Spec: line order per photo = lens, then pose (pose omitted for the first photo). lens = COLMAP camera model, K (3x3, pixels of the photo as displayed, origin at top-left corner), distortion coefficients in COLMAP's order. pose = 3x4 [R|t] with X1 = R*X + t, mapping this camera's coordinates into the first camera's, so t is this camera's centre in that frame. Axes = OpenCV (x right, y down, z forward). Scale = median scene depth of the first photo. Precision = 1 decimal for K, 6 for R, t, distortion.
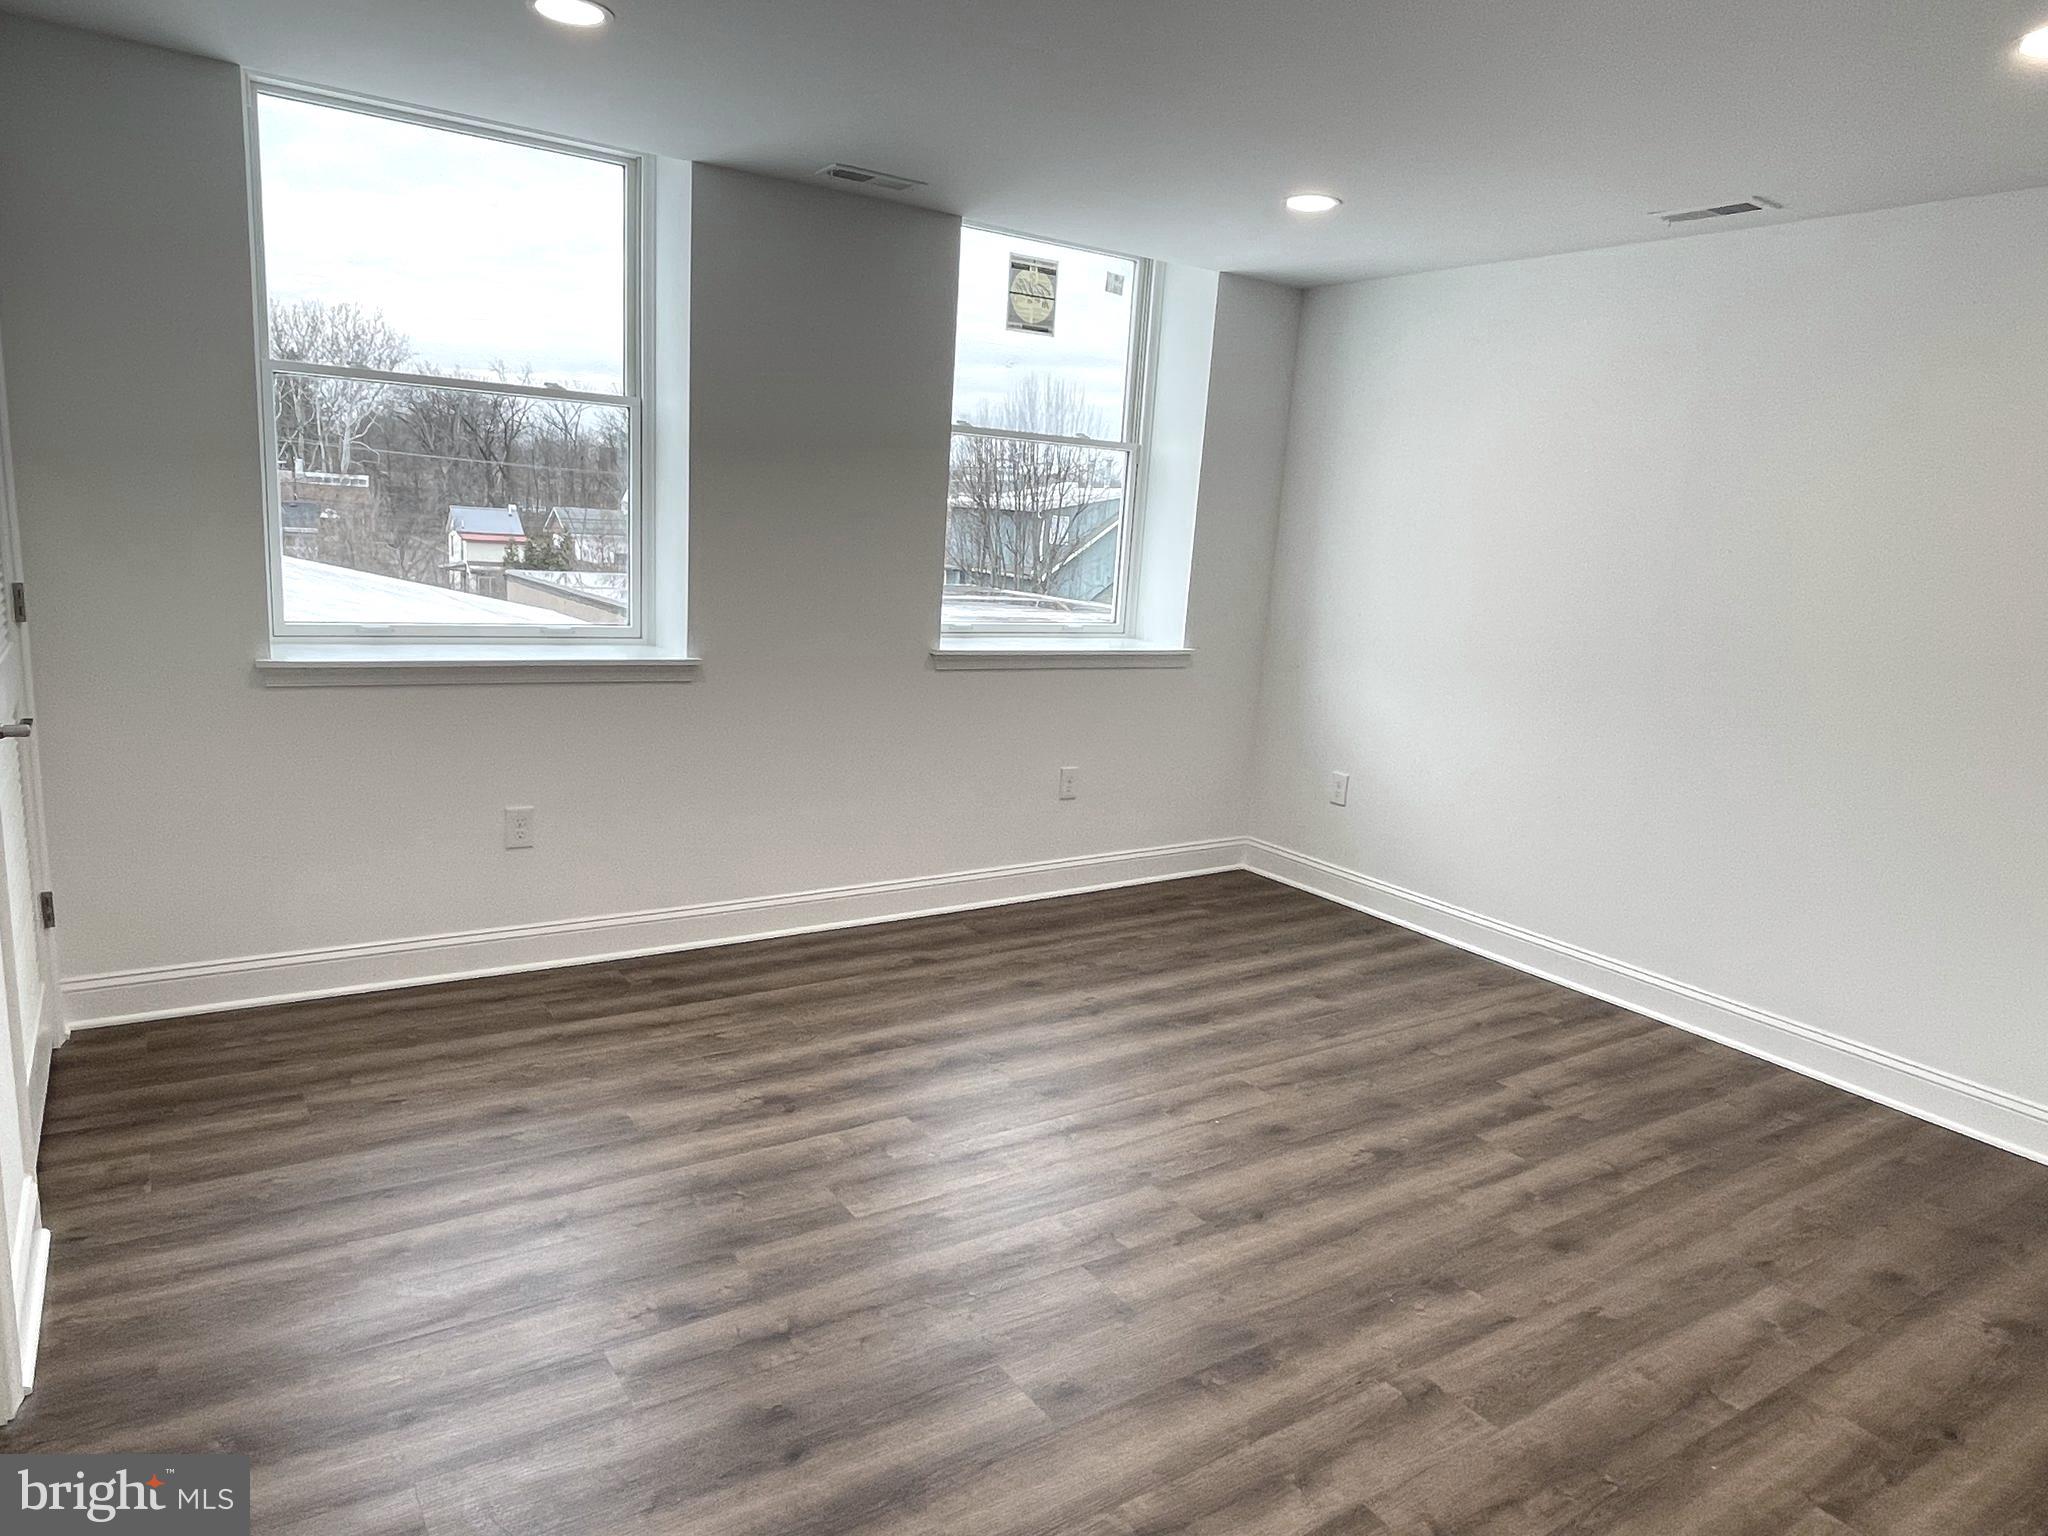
lens RADIAL K [[1307.3, 0, 1034.2], [0, 1307.3, 755.3], [0, 0, 1]] dist [0.012442, -0.016775]
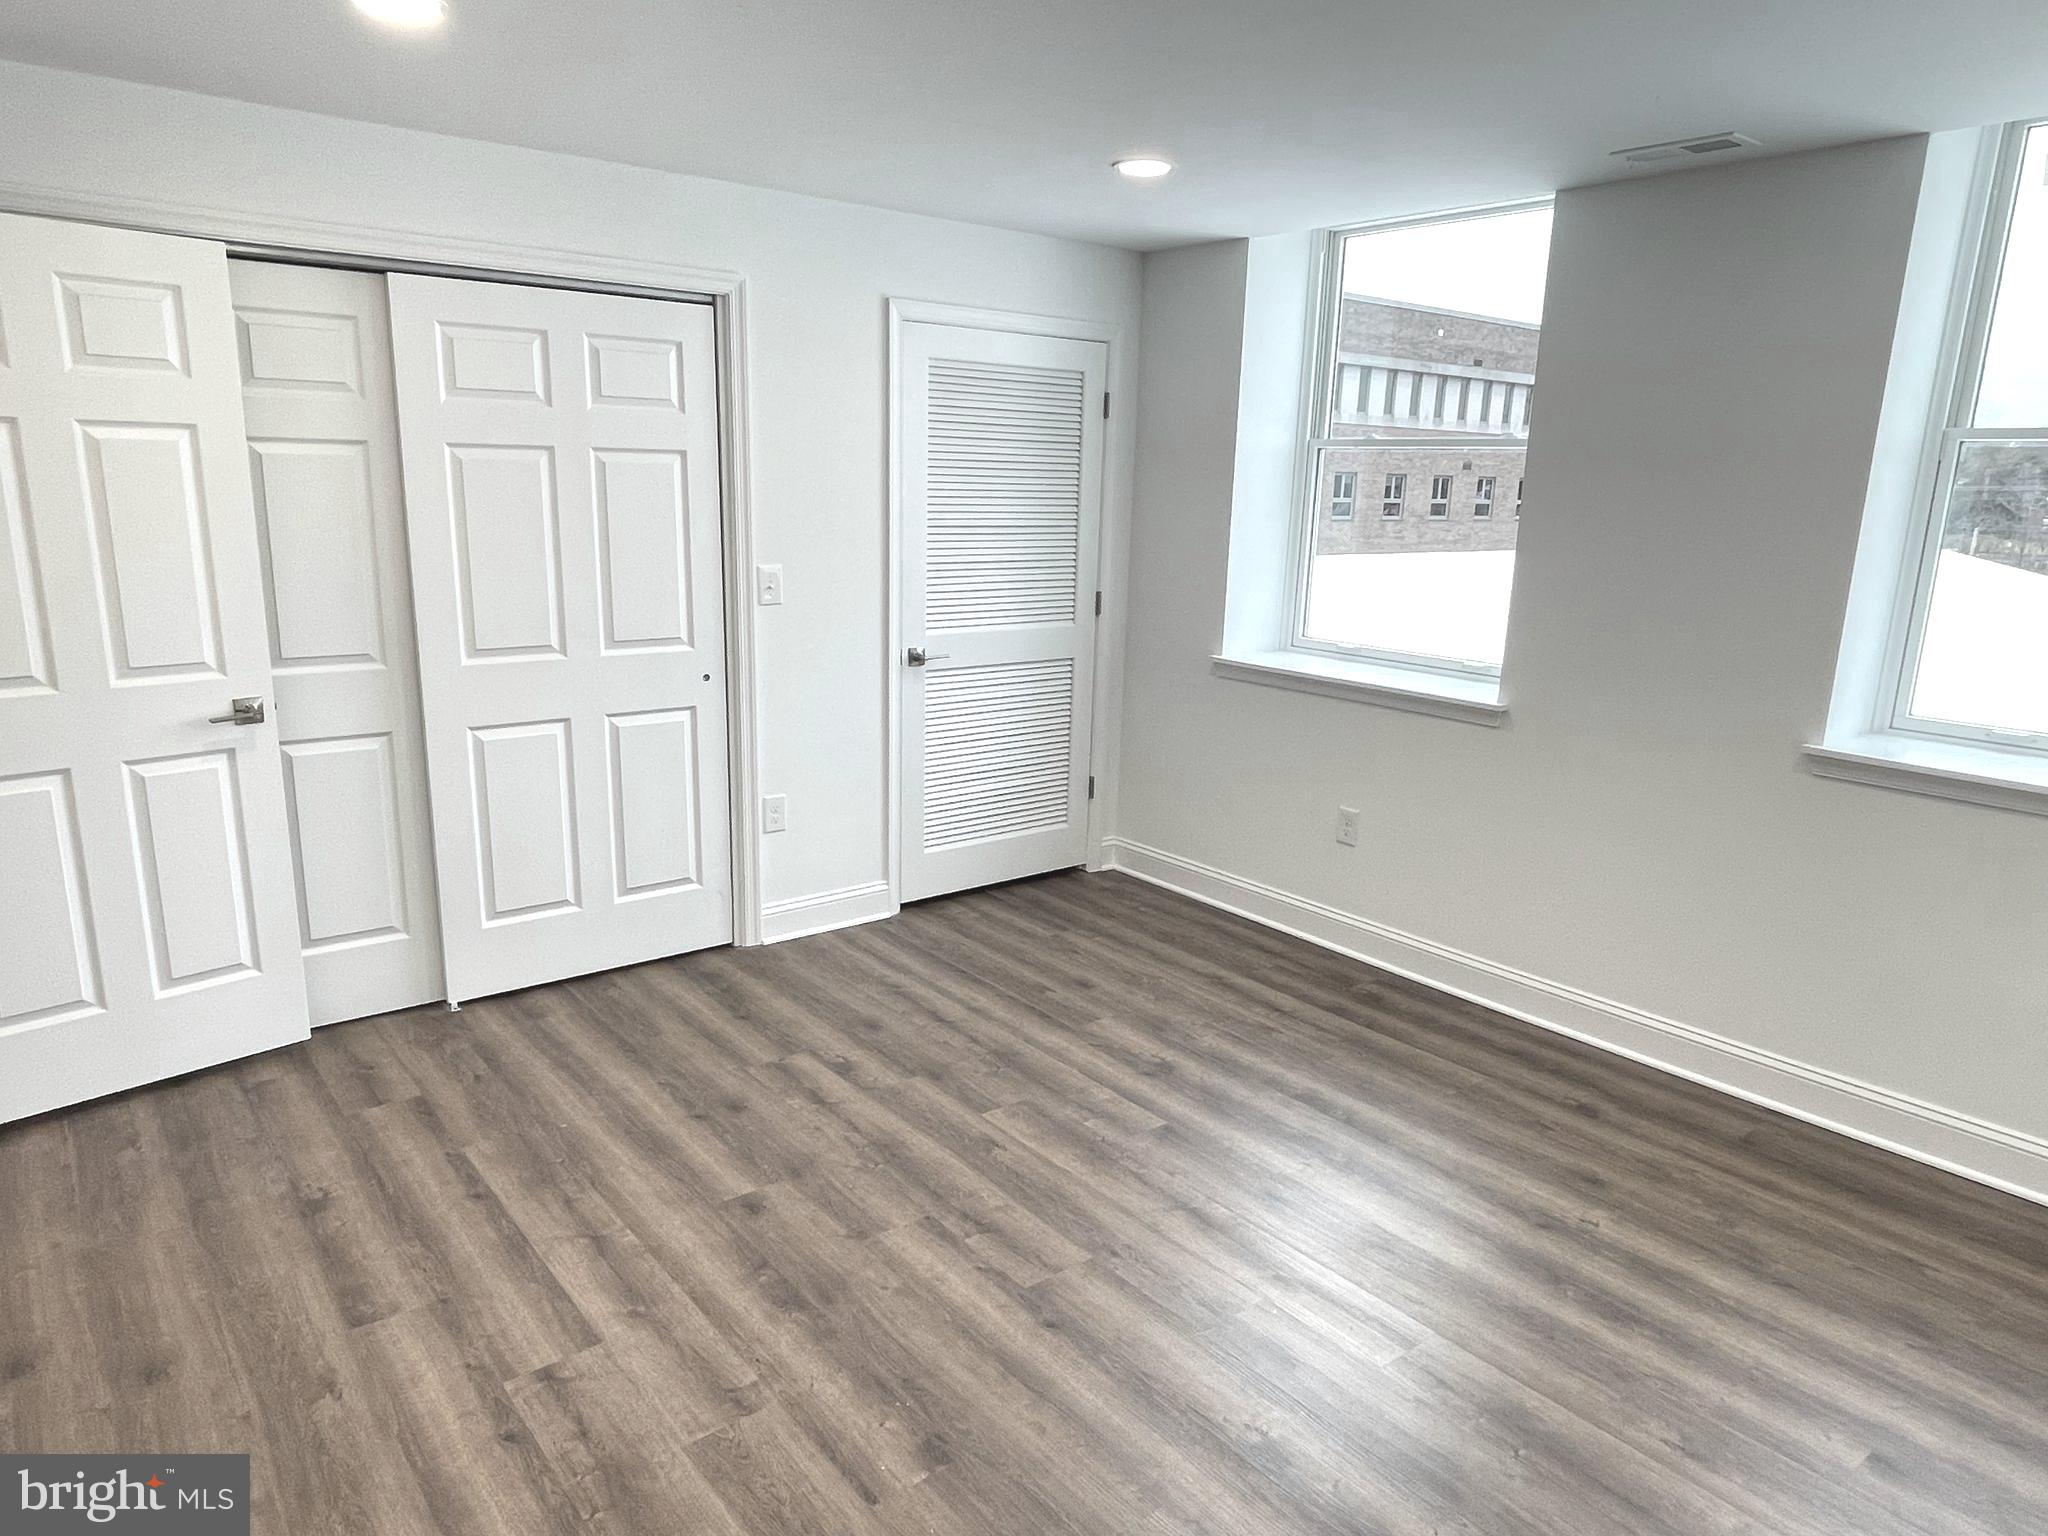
lens RADIAL K [[1307.3, 0, 1032.8], [0, 1307.3, 784.2], [0, 0, 1]] dist [0.012442, -0.016775]
pose [[0.089628, 0.171307, -0.981132, 0.738930], [-0.203970, 0.967375, 0.150271, -0.102496], [0.974866, 0.186654, 0.121645, 0.608741]]
